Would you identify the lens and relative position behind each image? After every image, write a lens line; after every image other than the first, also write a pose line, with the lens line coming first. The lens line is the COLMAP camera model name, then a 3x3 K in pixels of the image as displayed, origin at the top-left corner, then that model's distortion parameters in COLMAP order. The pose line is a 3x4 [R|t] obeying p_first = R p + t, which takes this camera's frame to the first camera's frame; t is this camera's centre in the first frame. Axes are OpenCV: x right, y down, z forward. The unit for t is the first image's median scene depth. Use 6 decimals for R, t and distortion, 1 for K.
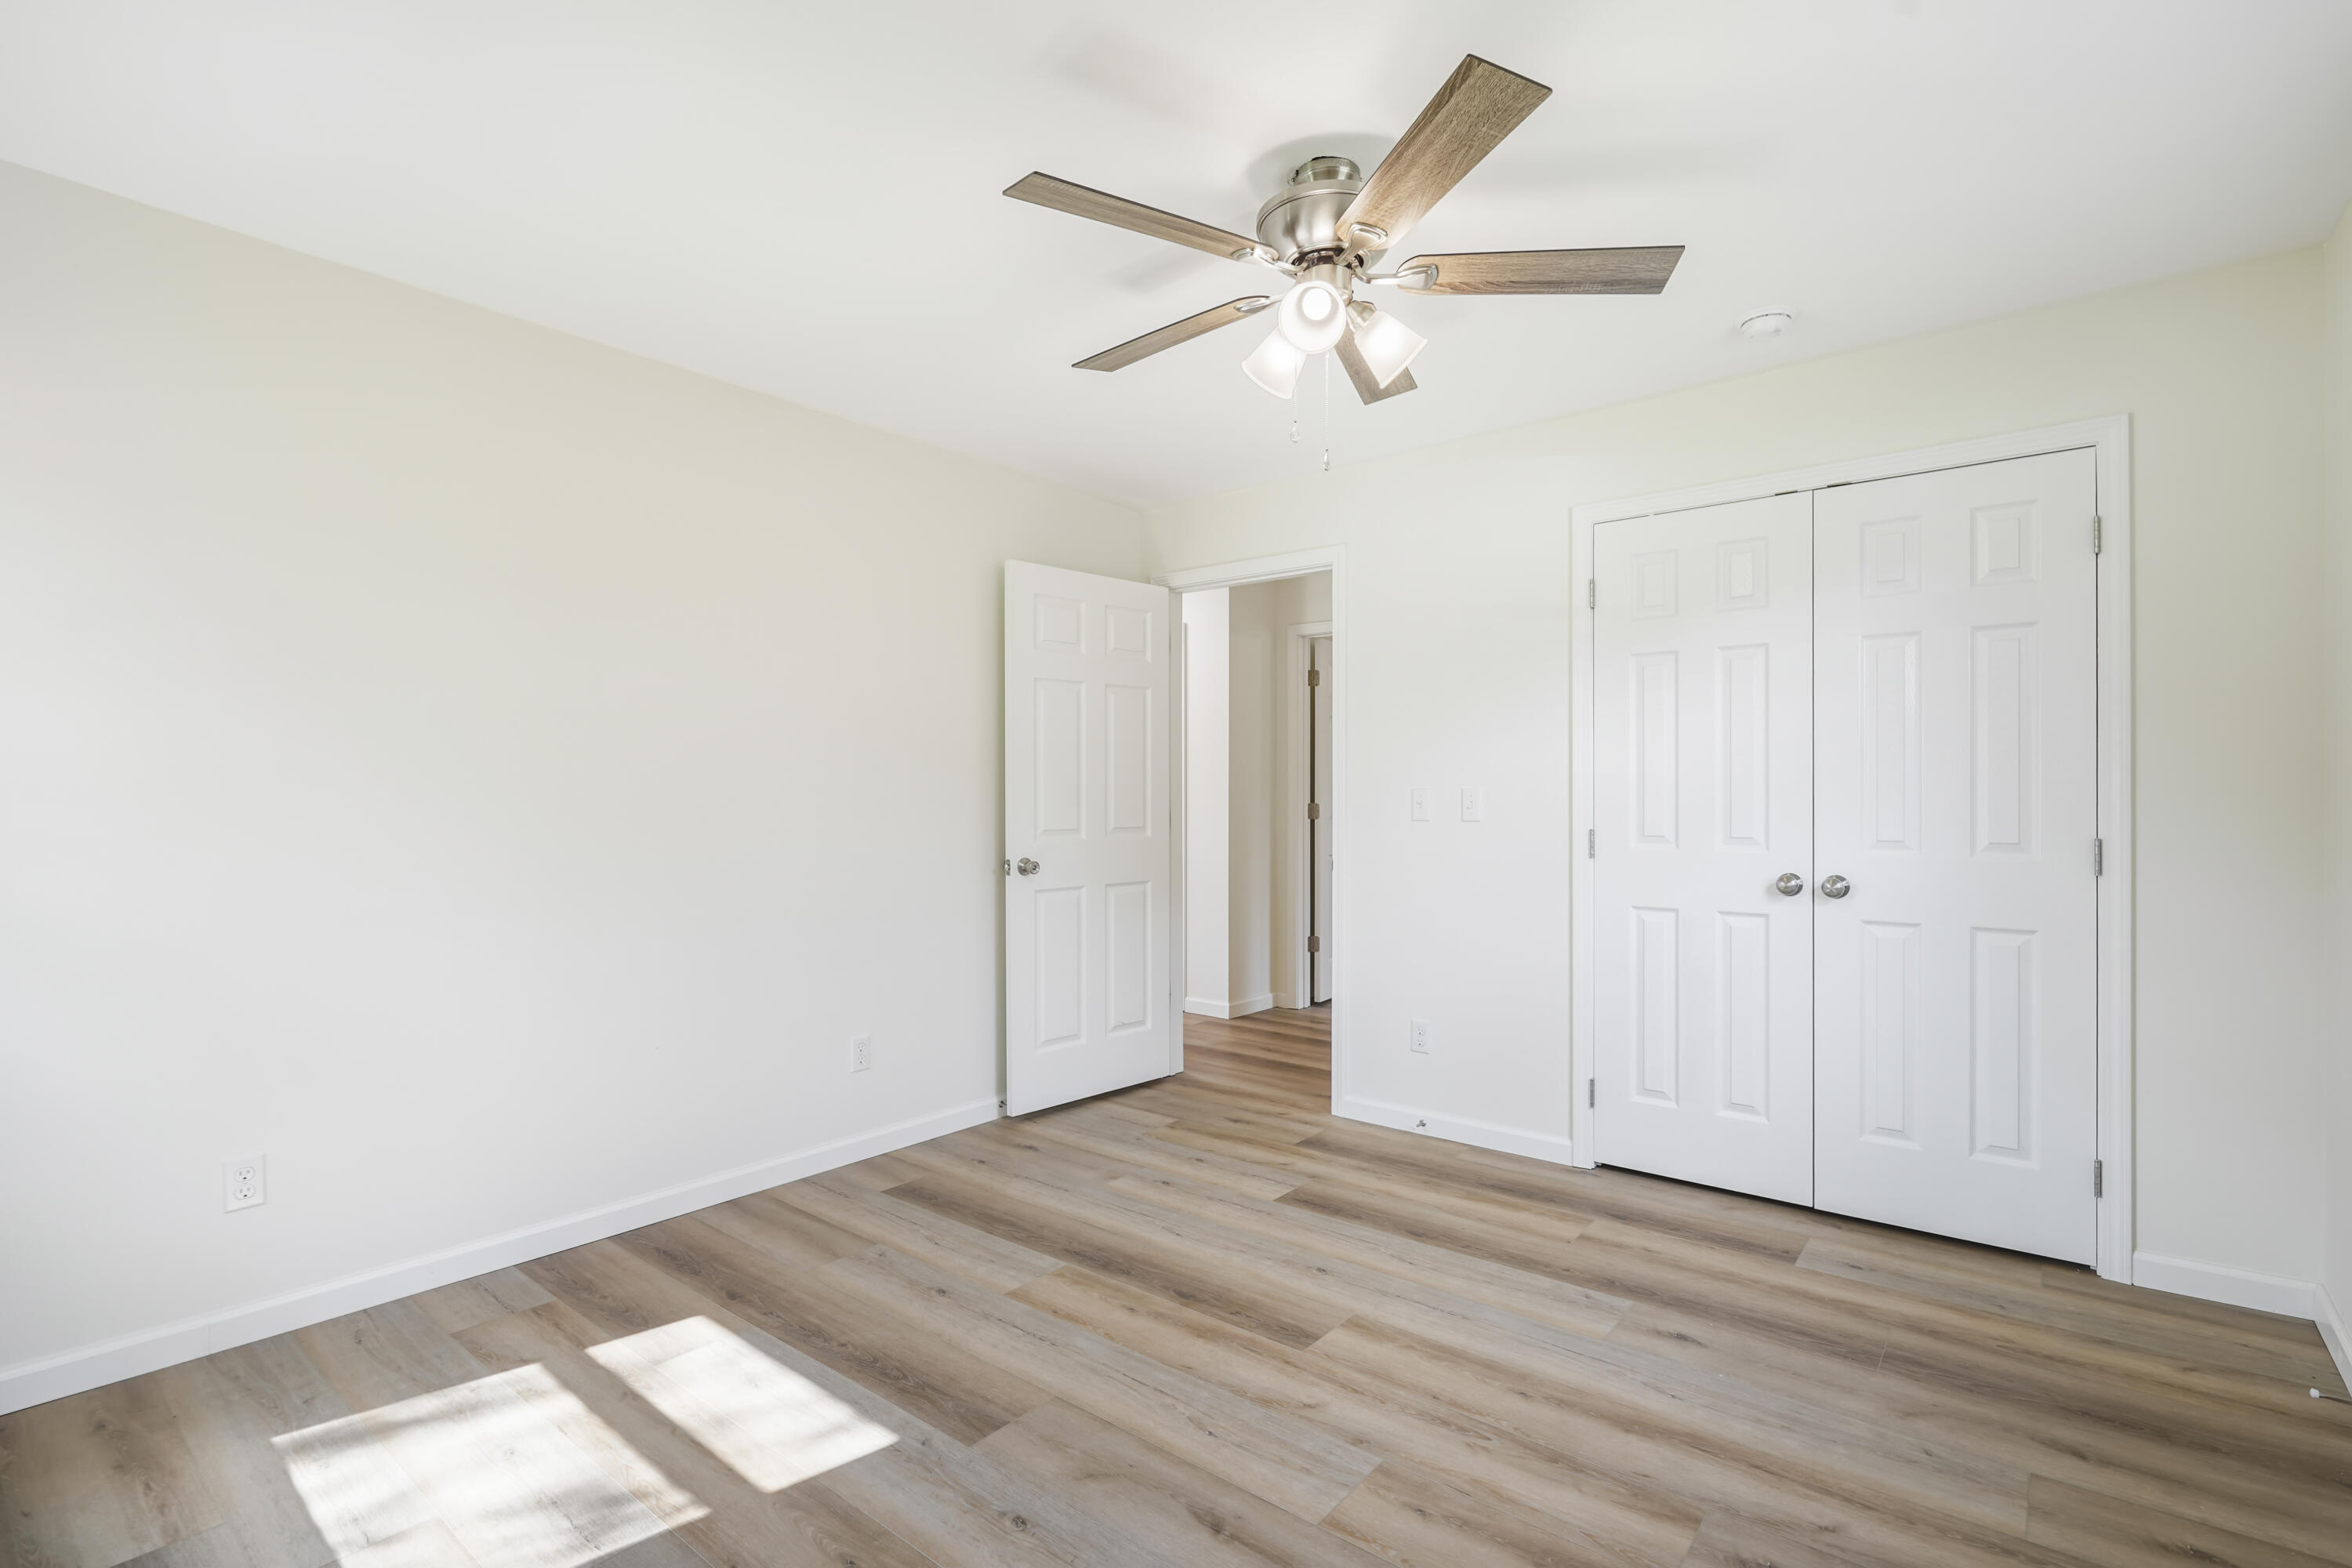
lens RADIAL K [[1083.2, 0, 1177.9], [0, 1083.2, 763.3], [0, 0, 1]] dist [-0.000682, -0.000315]
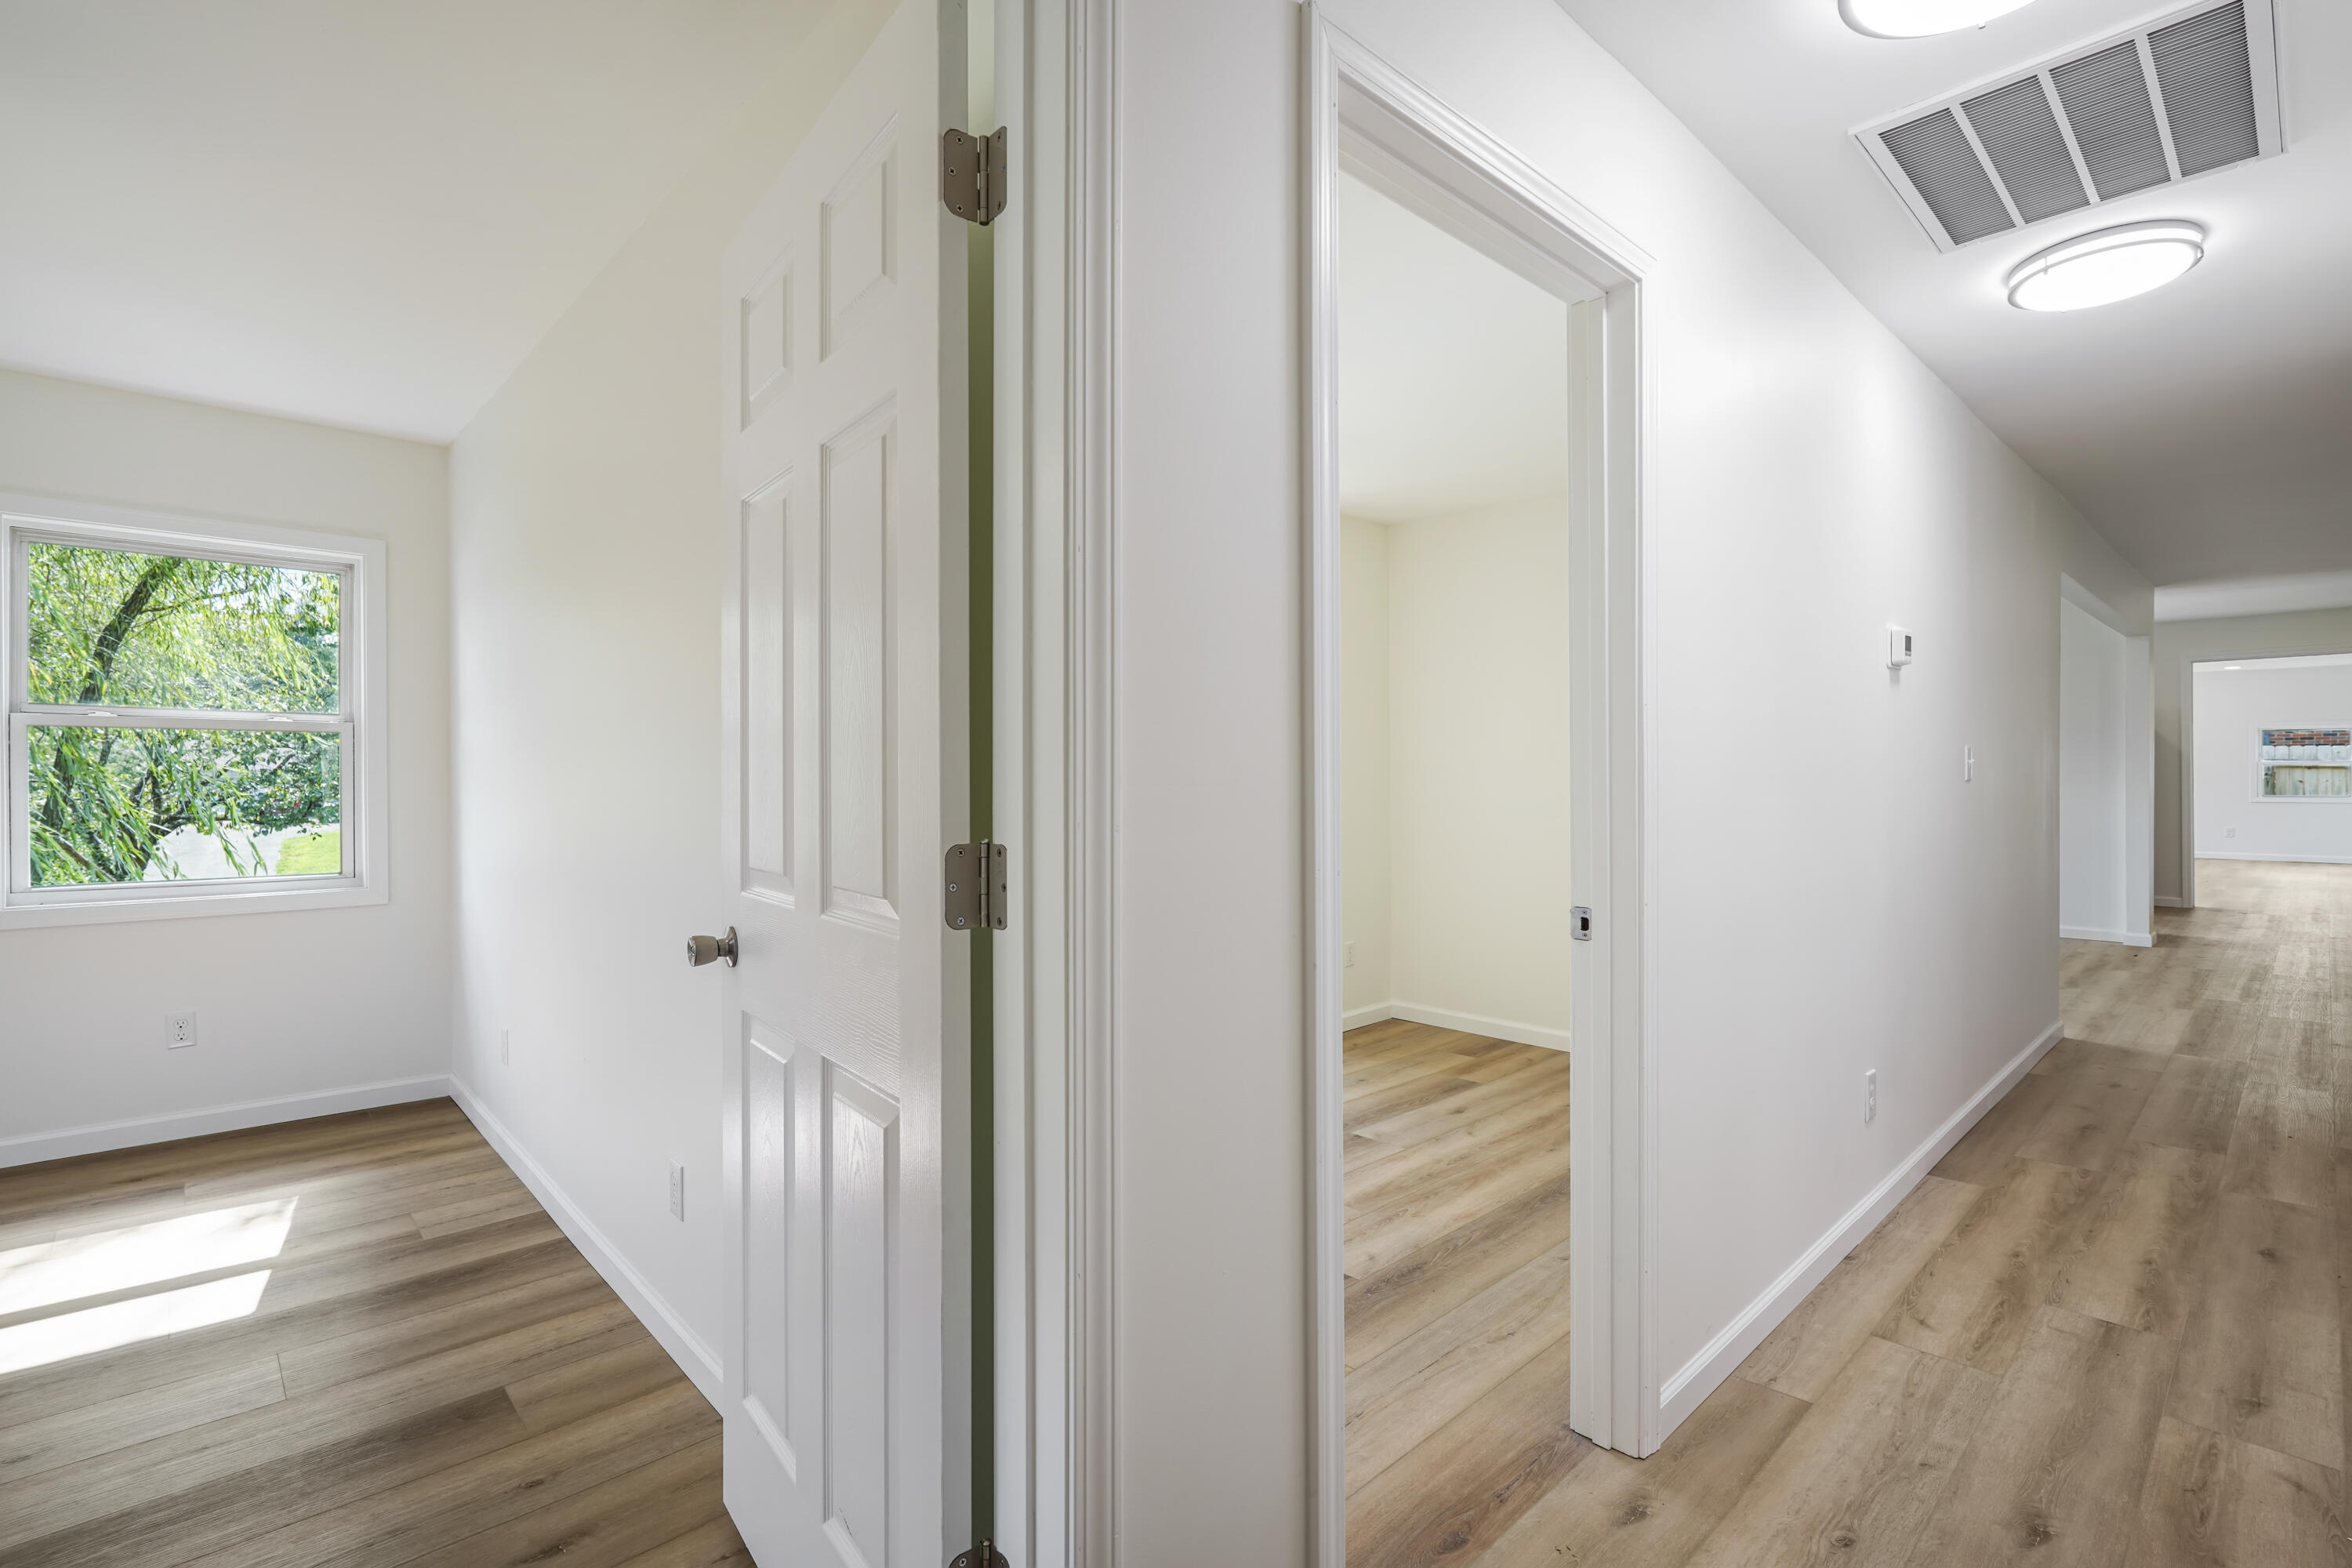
lens RADIAL K [[1076.6, 0, 1180.4], [0, 1076.6, 782.2], [0, 0, 1]] dist [0.000190, -0.000134]
pose [[-0.126667, 0.003272, -0.991940, 0.475087], [0.021061, 0.999778, 0.000609, 0.061191], [0.991722, -0.020814, -0.126708, 2.258494]]
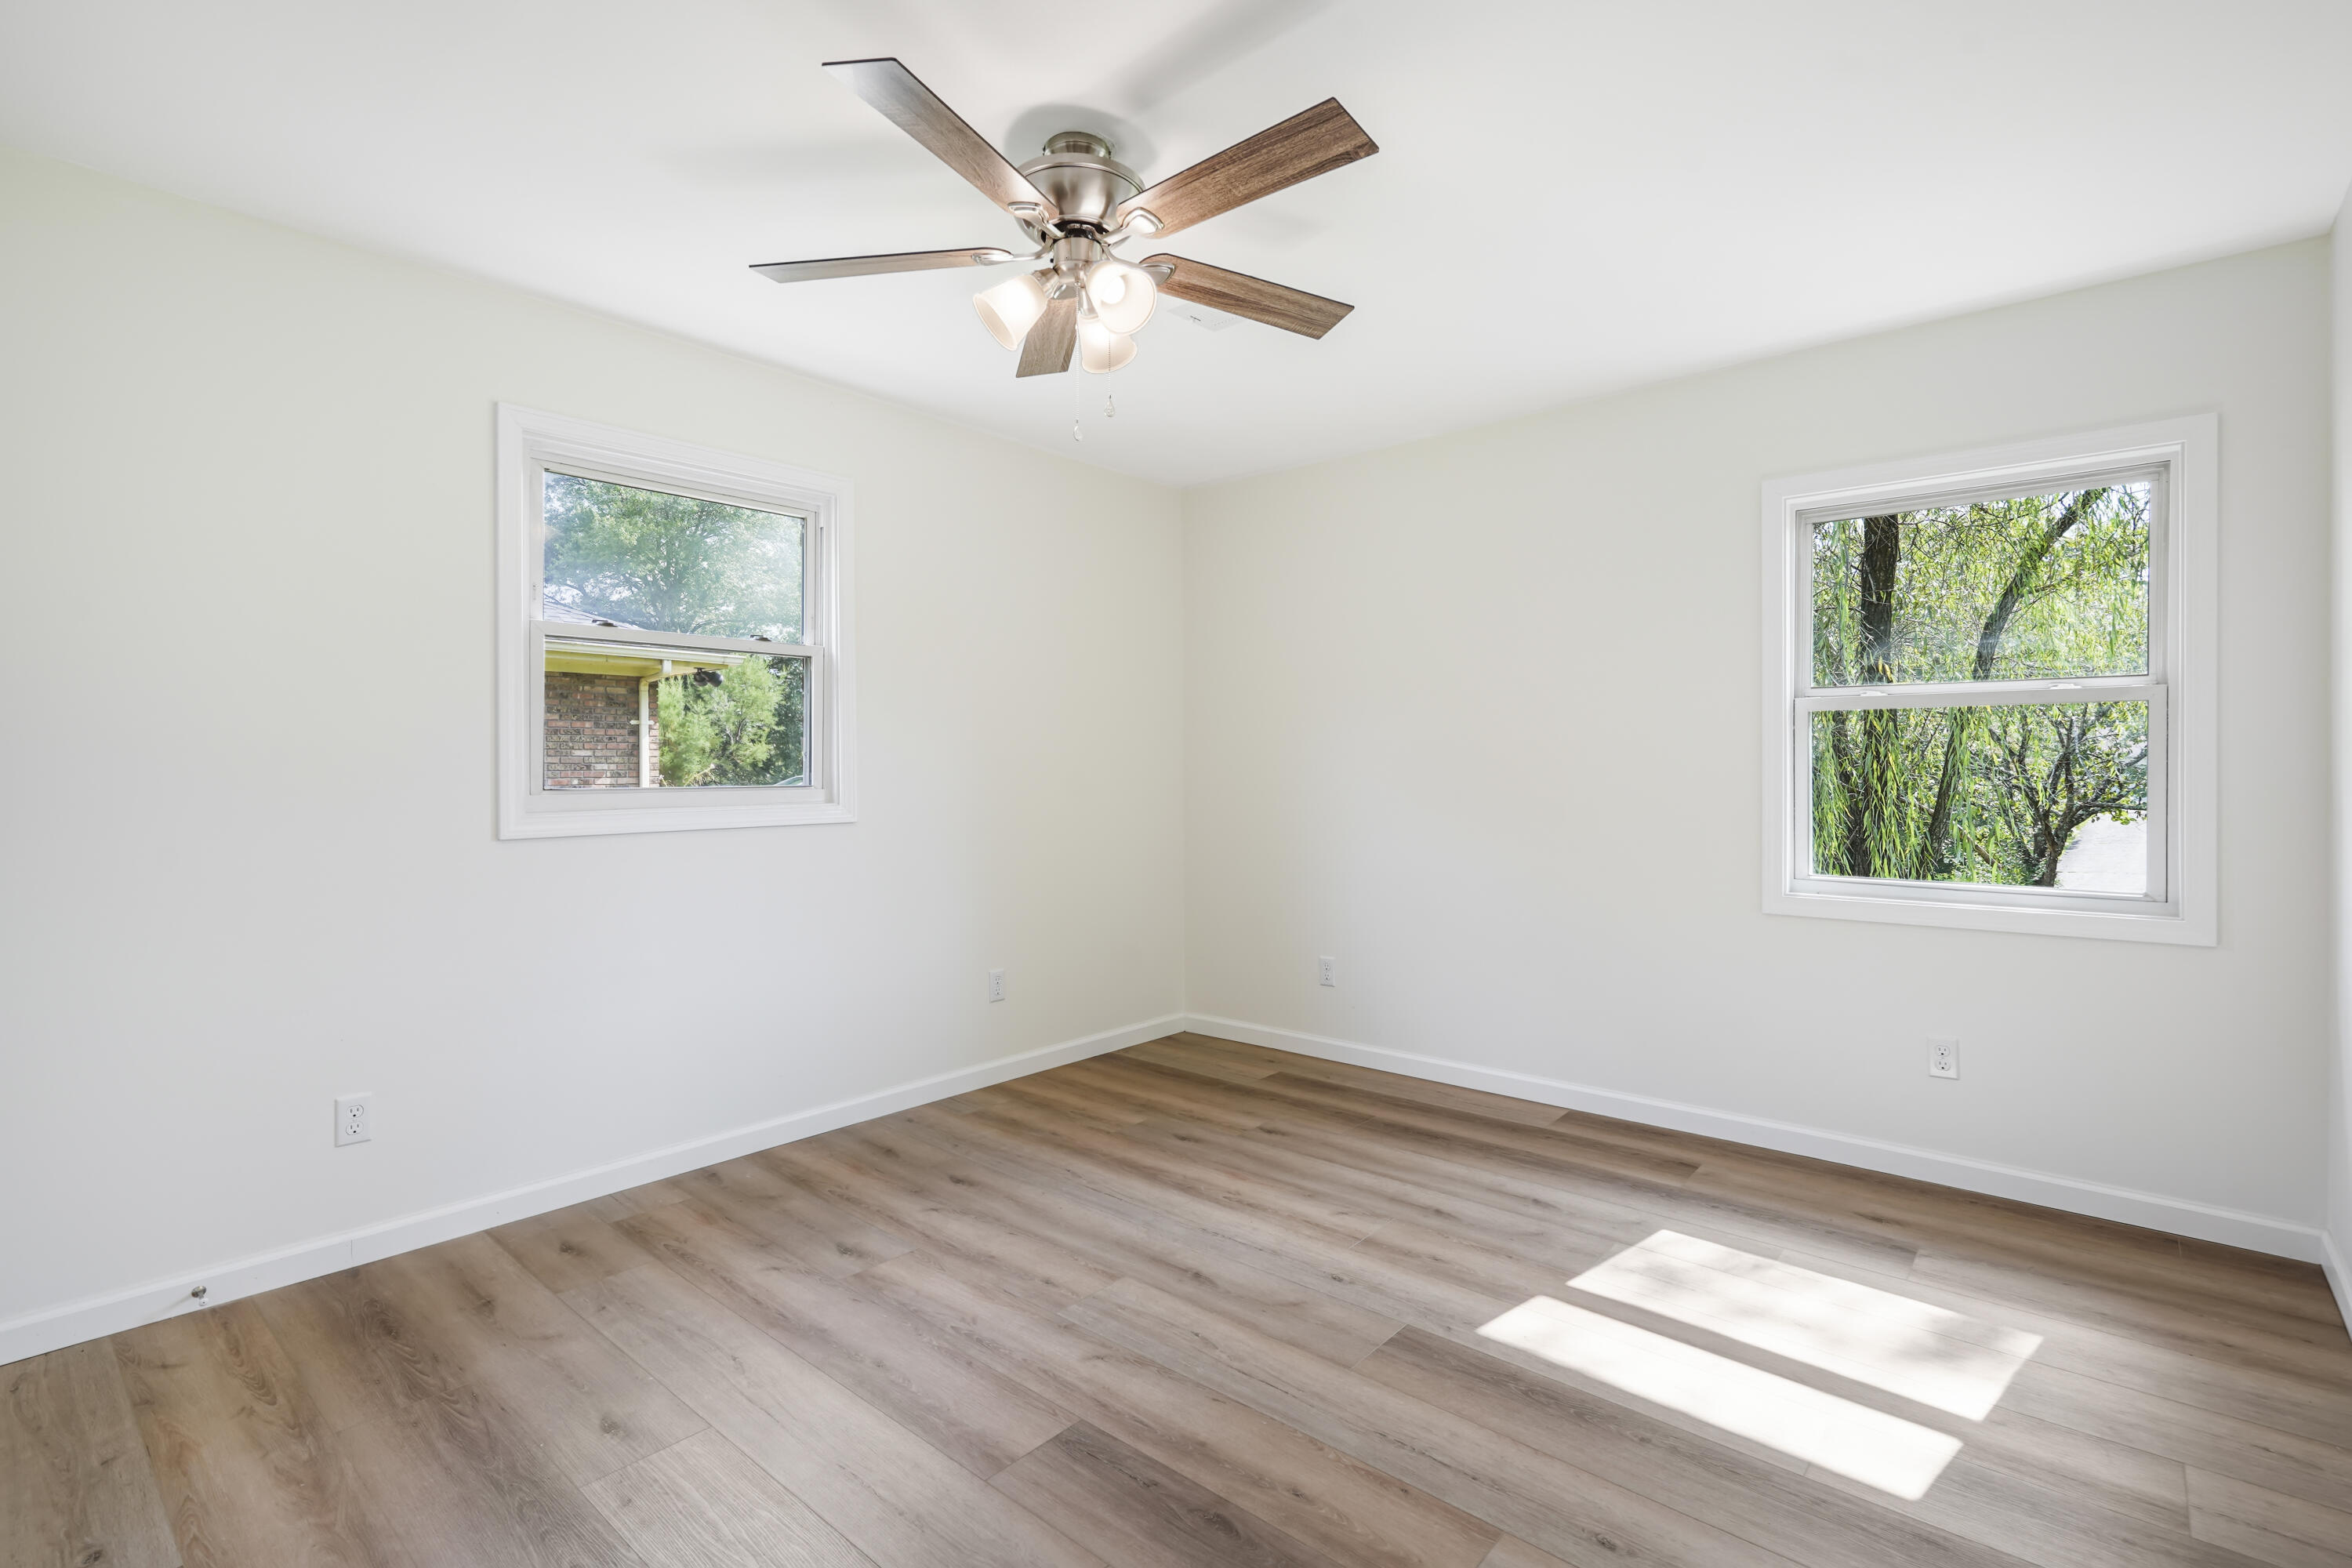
lens RADIAL K [[1079.6, 0, 1179.3], [0, 1079.6, 785.0], [0, 0, 1]] dist [-0.001066, -0.000314]
pose [[-0.999642, 0.002739, 0.026620, 0.016377], [0.002572, 0.999977, -0.006322, 0.057634], [-0.026637, -0.006252, -0.999626, 1.978633]]
